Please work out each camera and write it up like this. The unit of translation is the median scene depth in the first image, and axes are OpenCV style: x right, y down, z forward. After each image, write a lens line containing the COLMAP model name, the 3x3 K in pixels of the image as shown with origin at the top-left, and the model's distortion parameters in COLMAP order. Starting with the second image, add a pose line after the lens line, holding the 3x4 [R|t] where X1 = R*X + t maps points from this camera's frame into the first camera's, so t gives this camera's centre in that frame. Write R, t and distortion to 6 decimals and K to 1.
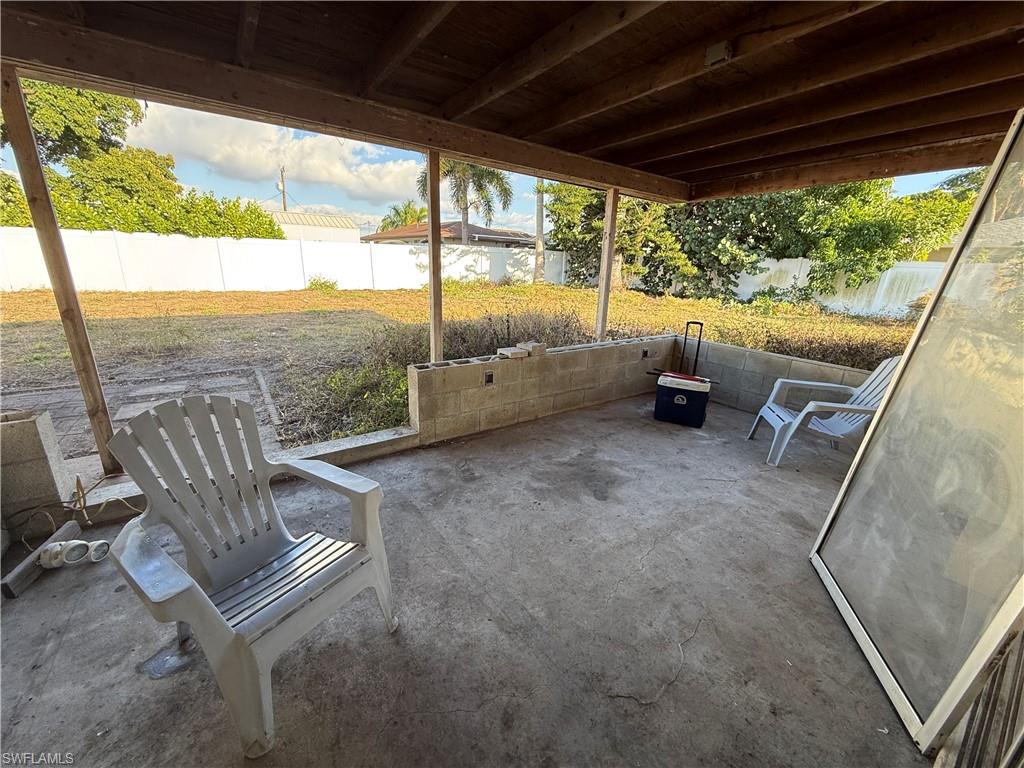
lens RADIAL K [[407.7, 0, 517.3], [0, 407.7, 383.9], [0, 0, 1]] dist [-0.000619, -0.000045]
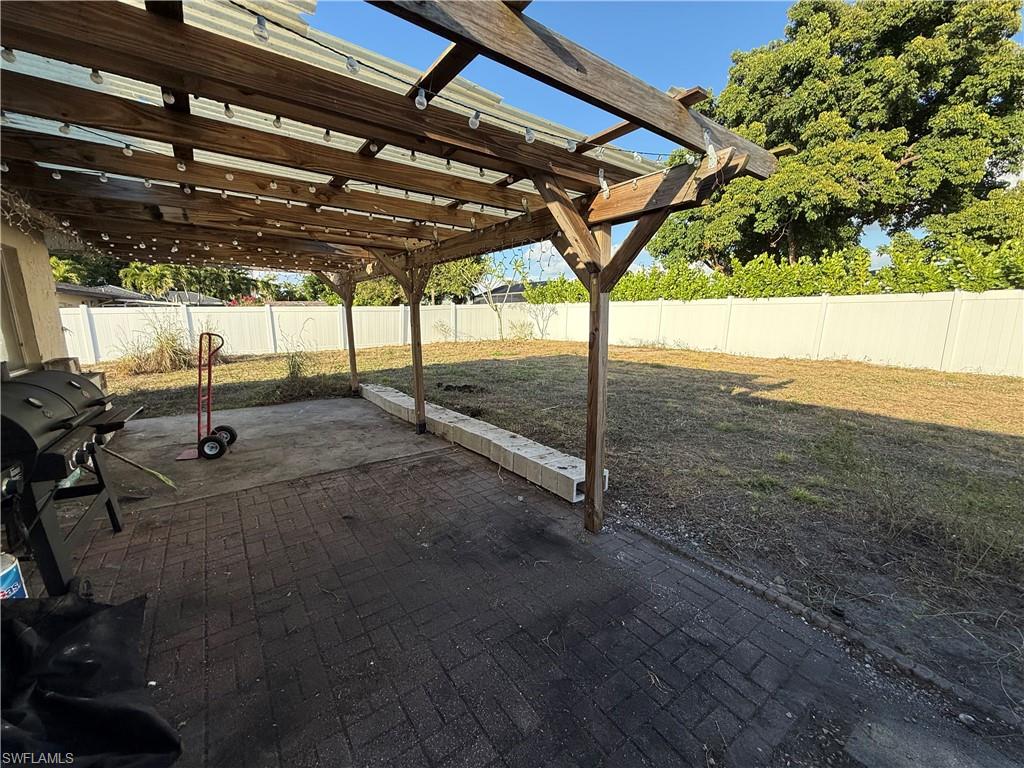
lens RADIAL K [[407.7, 0, 511.0], [0, 407.7, 384.3], [0, 0, 1]] dist [-0.000619, -0.000045]
pose [[0.013736, 0.135564, -0.990673, -0.243957], [-0.281980, 0.951079, 0.126236, -0.080110], [0.959322, 0.277616, 0.051290, 0.233265]]
